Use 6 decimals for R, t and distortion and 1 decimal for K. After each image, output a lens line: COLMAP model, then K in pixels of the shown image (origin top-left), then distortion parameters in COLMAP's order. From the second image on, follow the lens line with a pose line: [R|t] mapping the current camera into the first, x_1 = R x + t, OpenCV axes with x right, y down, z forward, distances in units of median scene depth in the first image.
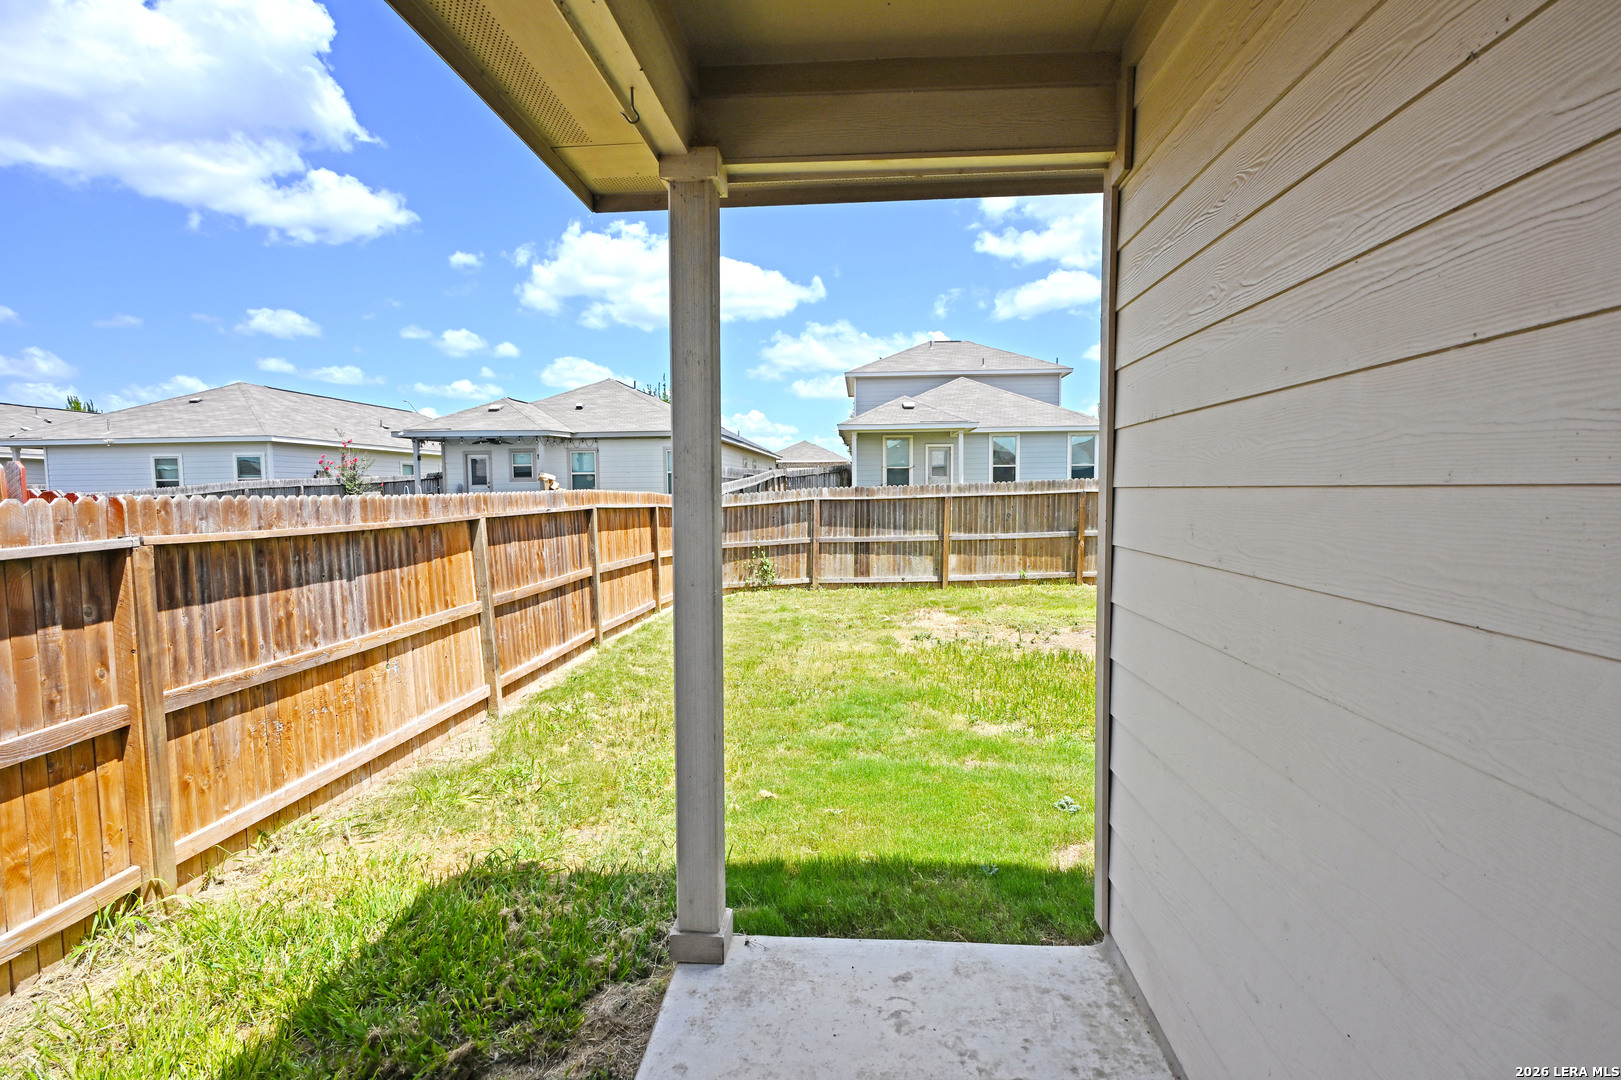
lens RADIAL K [[817.9, 0, 812.2], [0, 817.9, 534.1], [0, 0, 1]] dist [-0.009544, 0.001242]
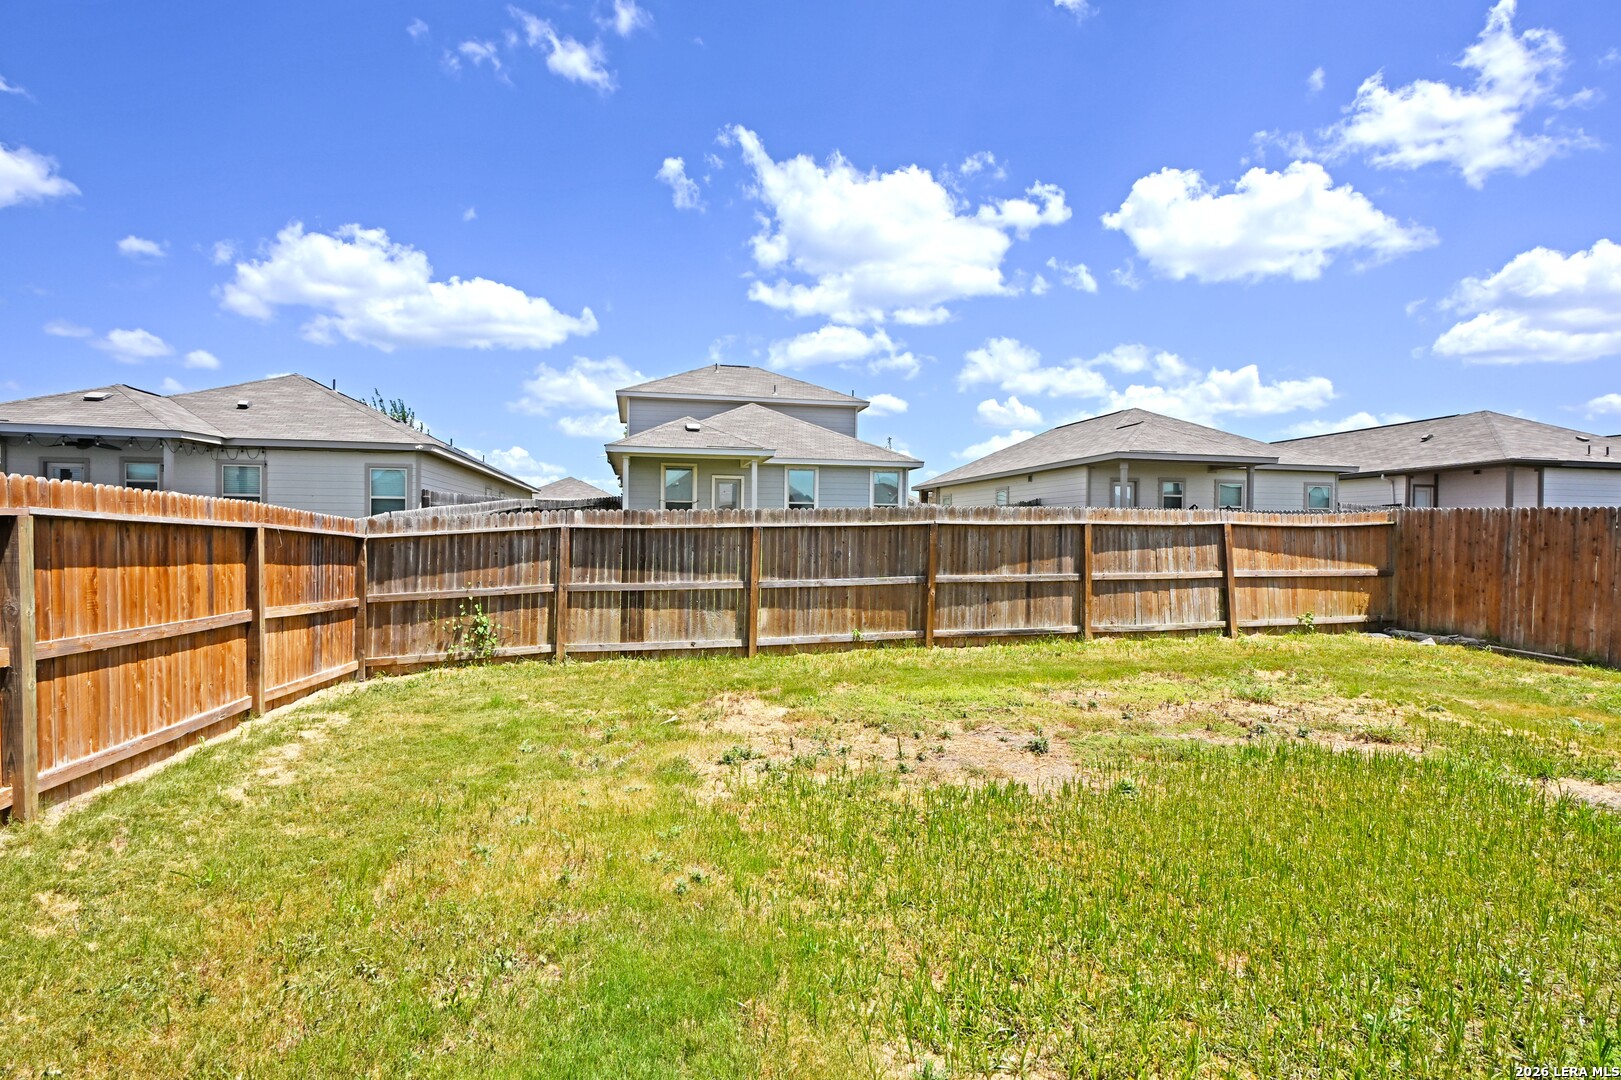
lens RADIAL K [[827.2, 0, 801.8], [0, 827.2, 584.8], [0, 0, 1]] dist [0.028603, -0.000267]
pose [[0.966358, 0.002429, 0.257190, 0.019854], [-0.003521, 0.999987, 0.003785, 0.001766], [-0.257177, -0.004563, 0.966353, 0.298822]]
